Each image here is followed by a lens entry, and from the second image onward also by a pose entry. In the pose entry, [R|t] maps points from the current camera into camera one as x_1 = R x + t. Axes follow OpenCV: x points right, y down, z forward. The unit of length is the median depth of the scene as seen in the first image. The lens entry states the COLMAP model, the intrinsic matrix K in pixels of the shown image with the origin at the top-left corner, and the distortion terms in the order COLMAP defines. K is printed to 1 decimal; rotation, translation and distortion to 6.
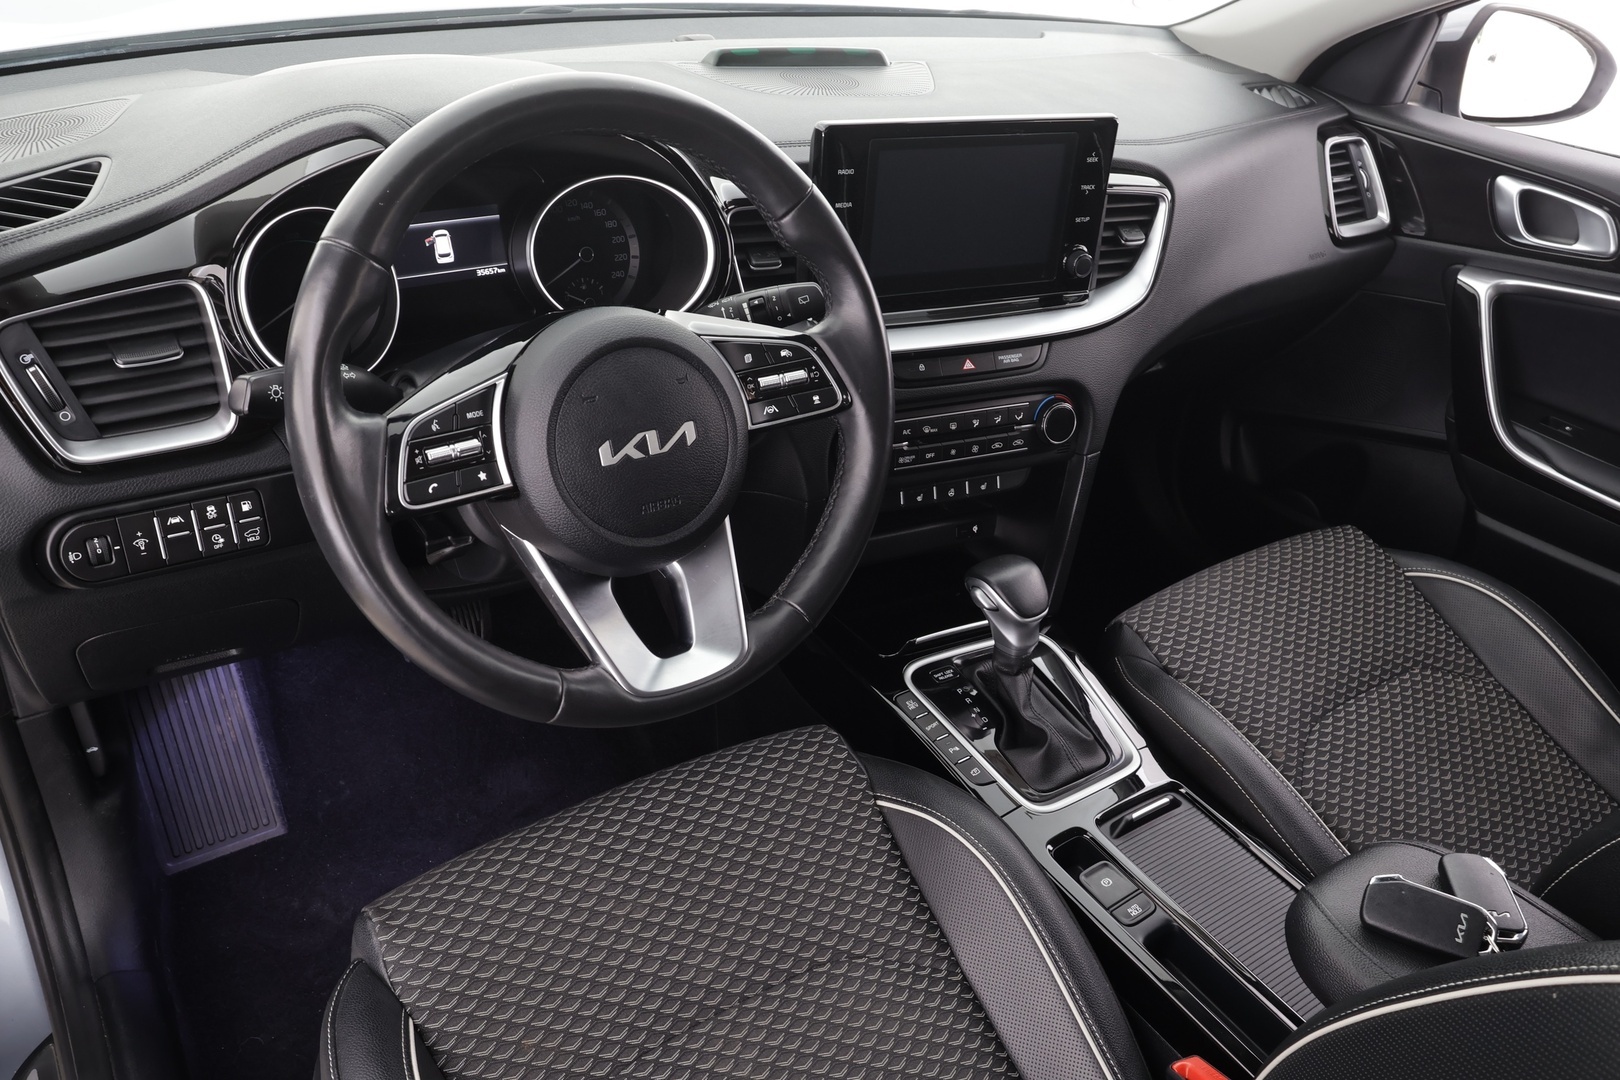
lens RADIAL K [[1211.3, 0, 810.0], [0, 1211.3, 540.0], [0, 0, 1]] dist [0.004770, 0.000179]
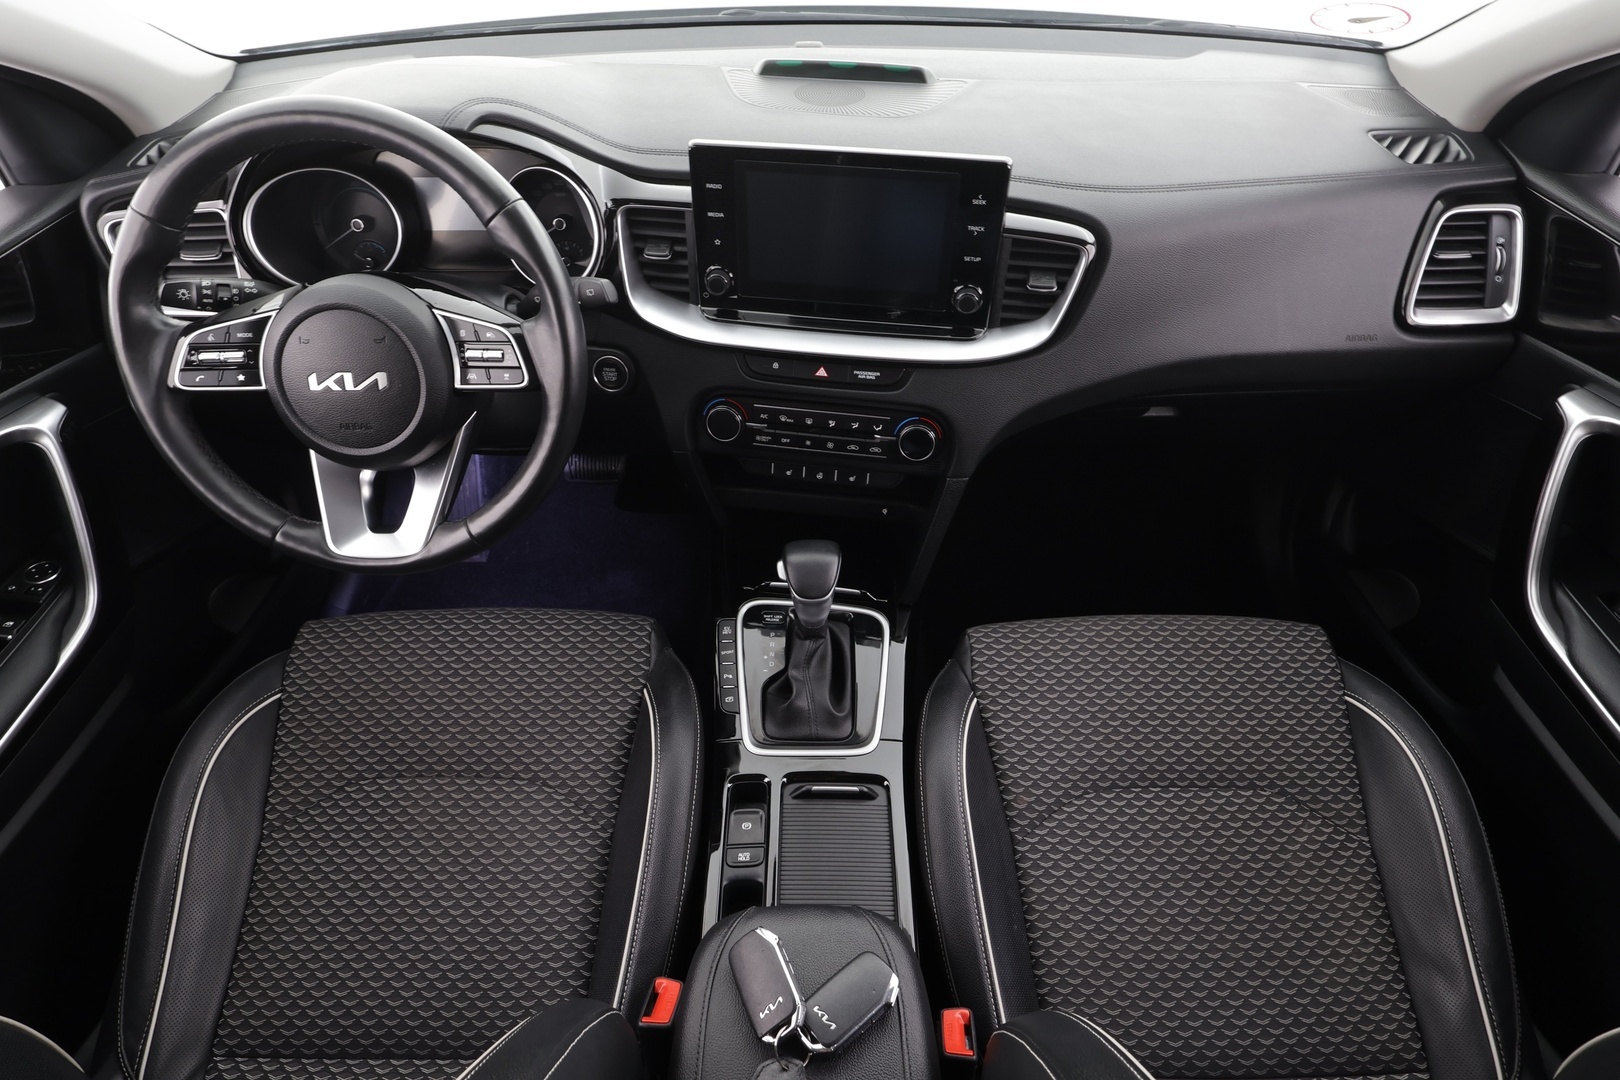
lens RADIAL K [[894.0, 0, 810.0], [0, 894.0, 540.0], [0, 0, 1]] dist [-0.001883, -0.000387]
pose [[0.822106, 0.319076, -0.471522, 0.591346], [-0.242788, 0.945595, 0.216574, -0.182136], [0.514972, -0.063567, 0.854847, 0.279159]]
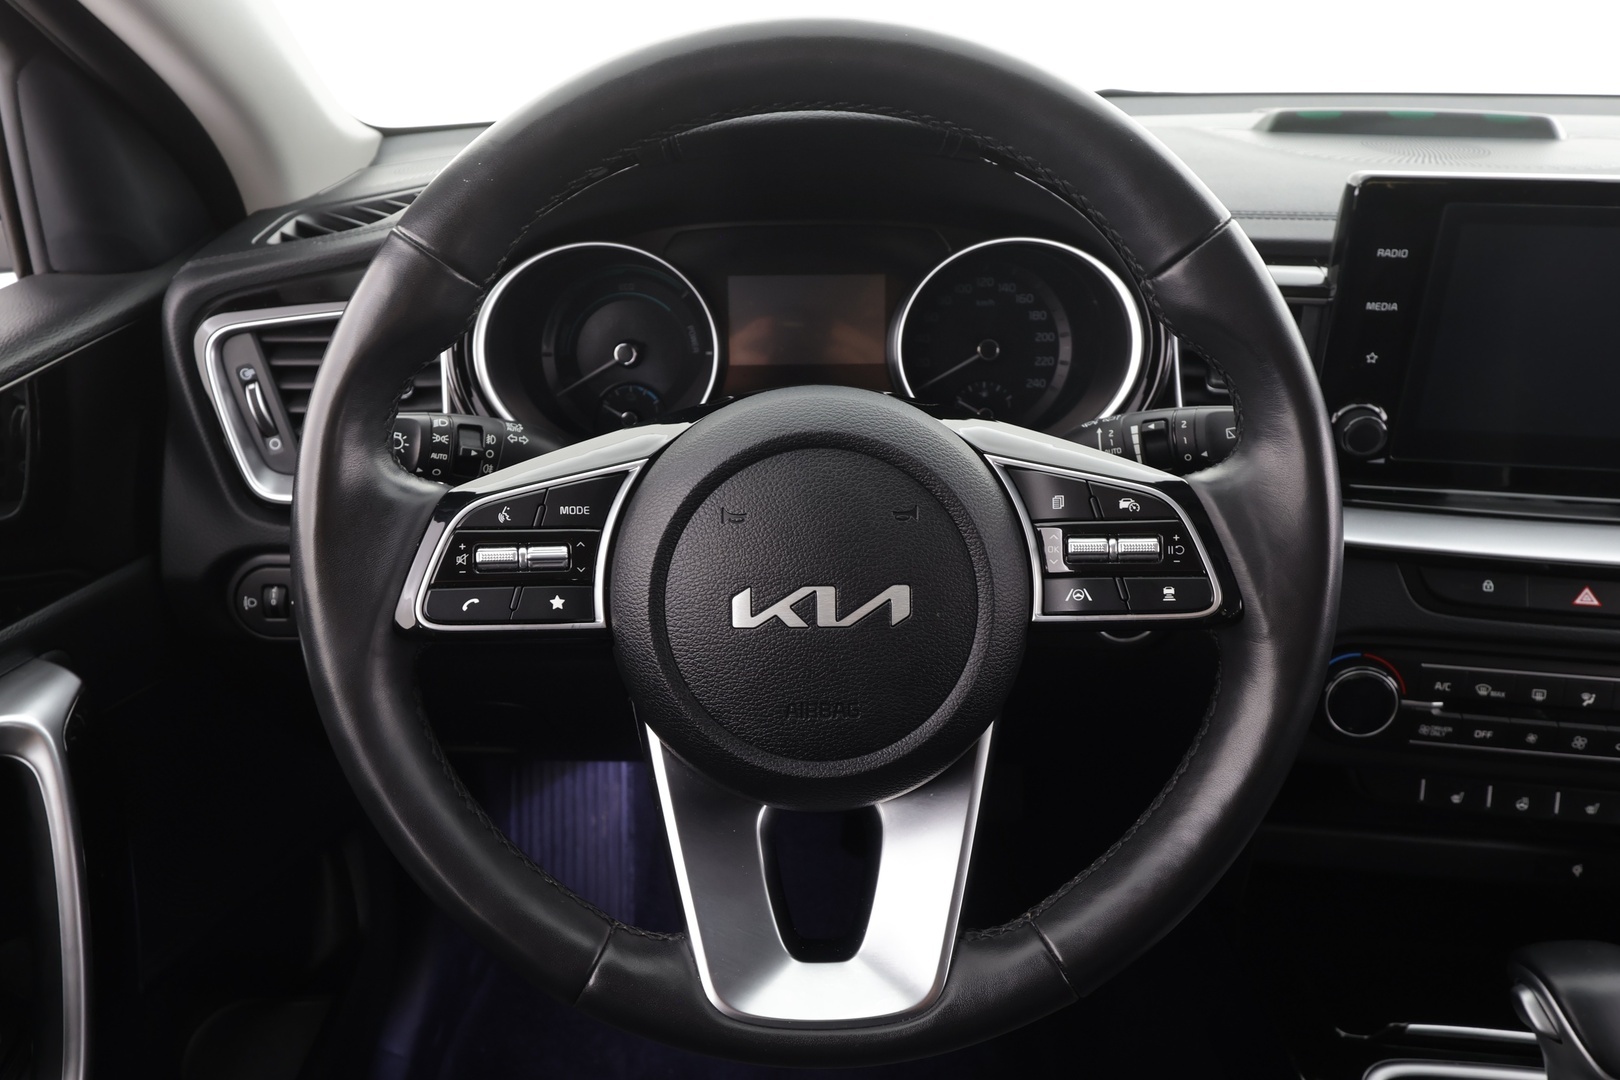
lens RADIAL K [[1149.0, 0, 810.0], [0, 1149.0, 540.0], [0, 0, 1]] dist [-0.004752, 0.001730]
pose [[0.831452, 0.168662, -0.529378, 0.112618], [-0.234189, 0.970421, -0.058641, -0.054863], [0.503829, 0.172731, 0.846357, 0.361878]]
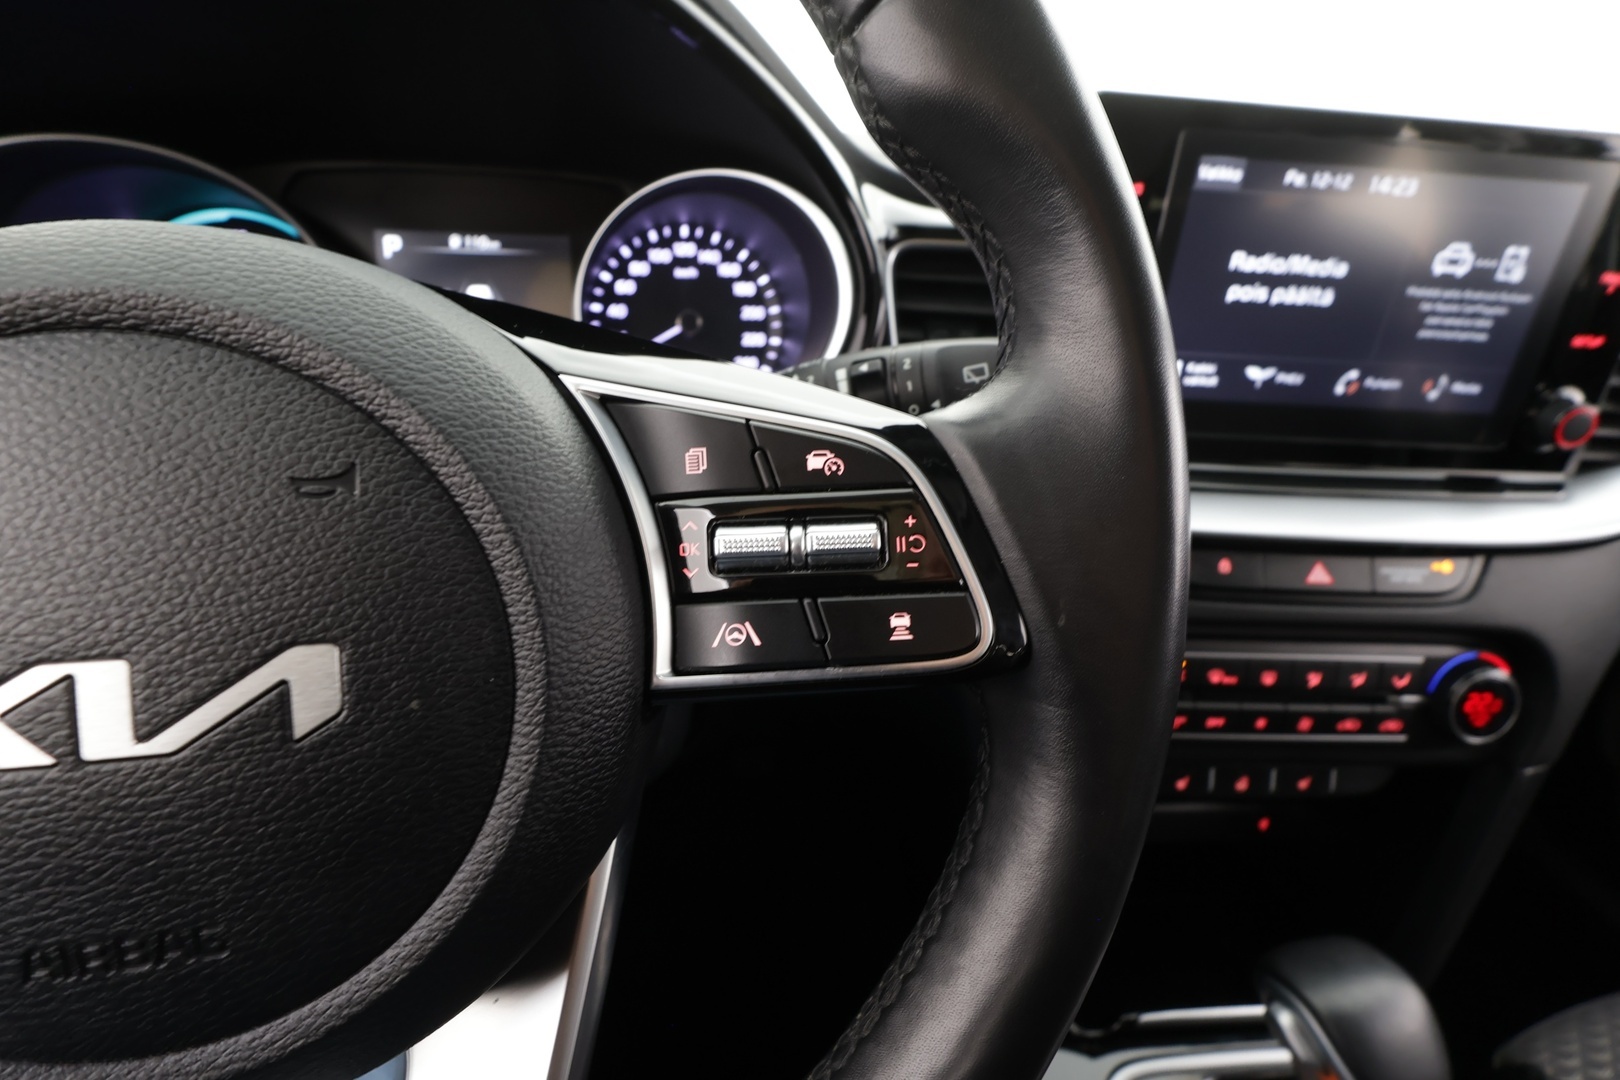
lens RADIAL K [[745.1, 0, 810.0], [0, 745.1, 540.0], [0, 0, 1]] dist [-0.001177, -0.000140]
pose [[0.925620, 0.145805, -0.349239, 0.035695], [-0.188250, 0.977928, -0.090656, -0.090636], [0.328313, 0.149658, 0.932638, 0.639515]]
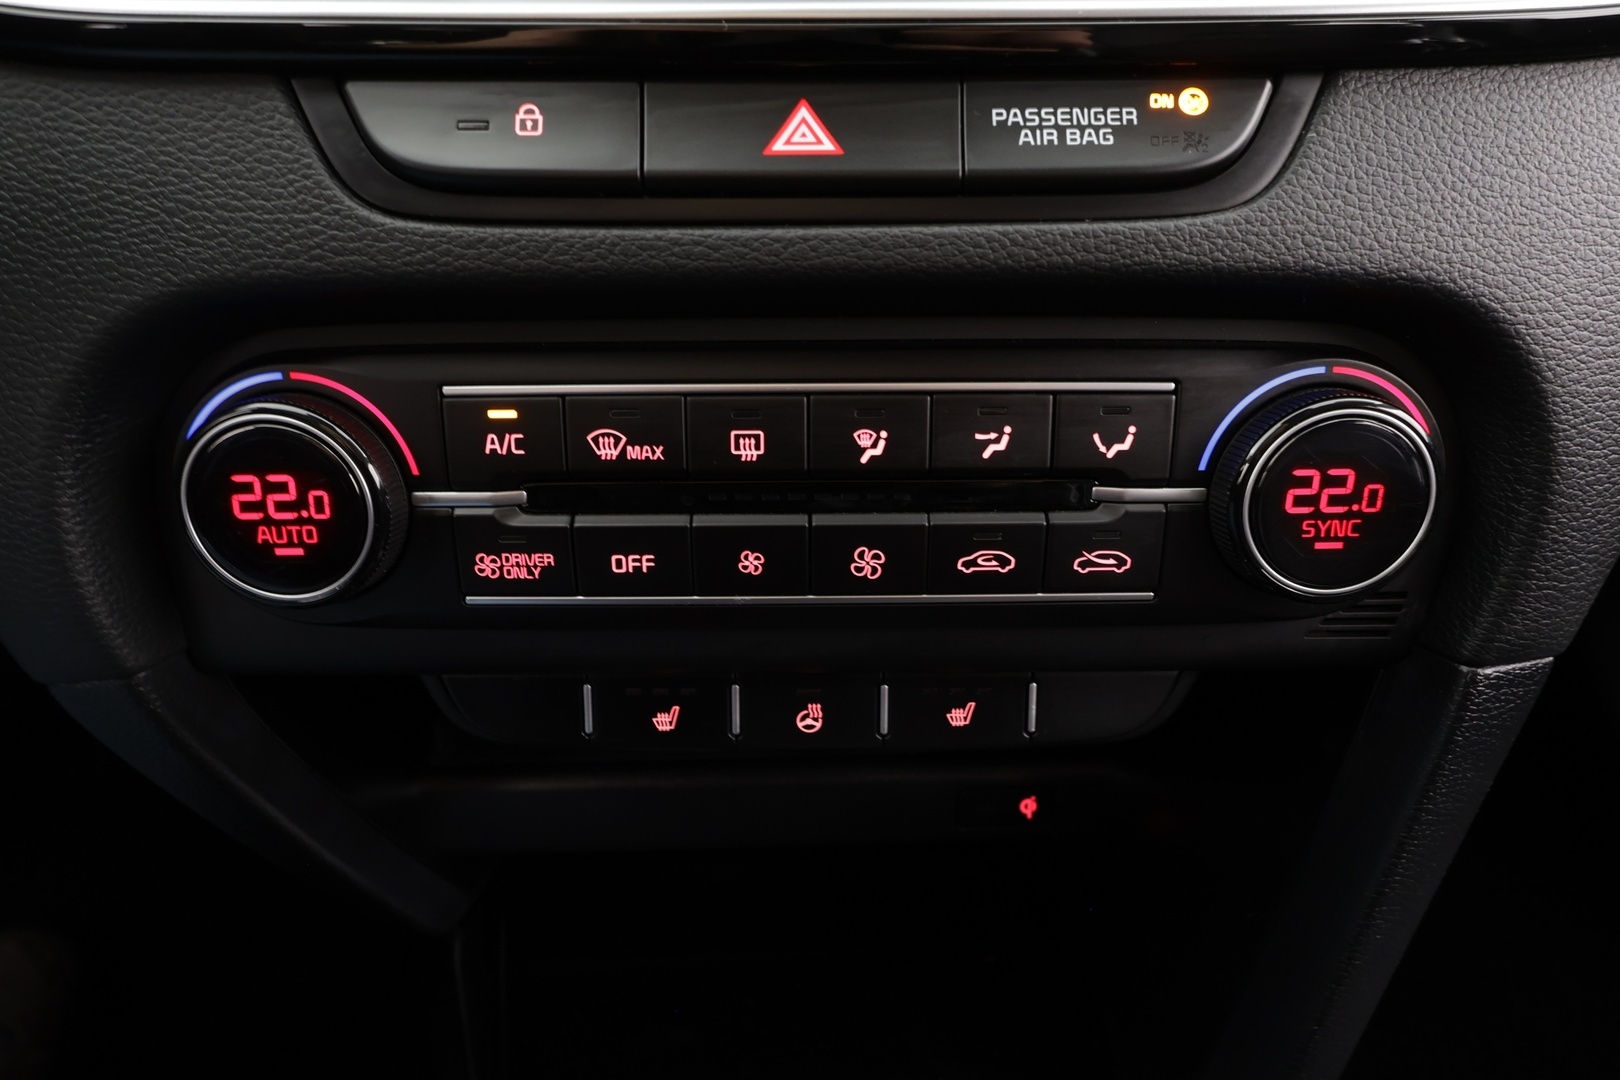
lens RADIAL K [[978.6, 0, 809.4], [0, 978.6, 564.2], [0, 0, 1]] dist [0.001151, 0.000342]
pose [[0.902050, 0.148917, -0.405130, 0.214578], [-0.152317, 0.988039, 0.024038, -0.083596], [0.403864, 0.040025, 0.913943, 0.895877]]
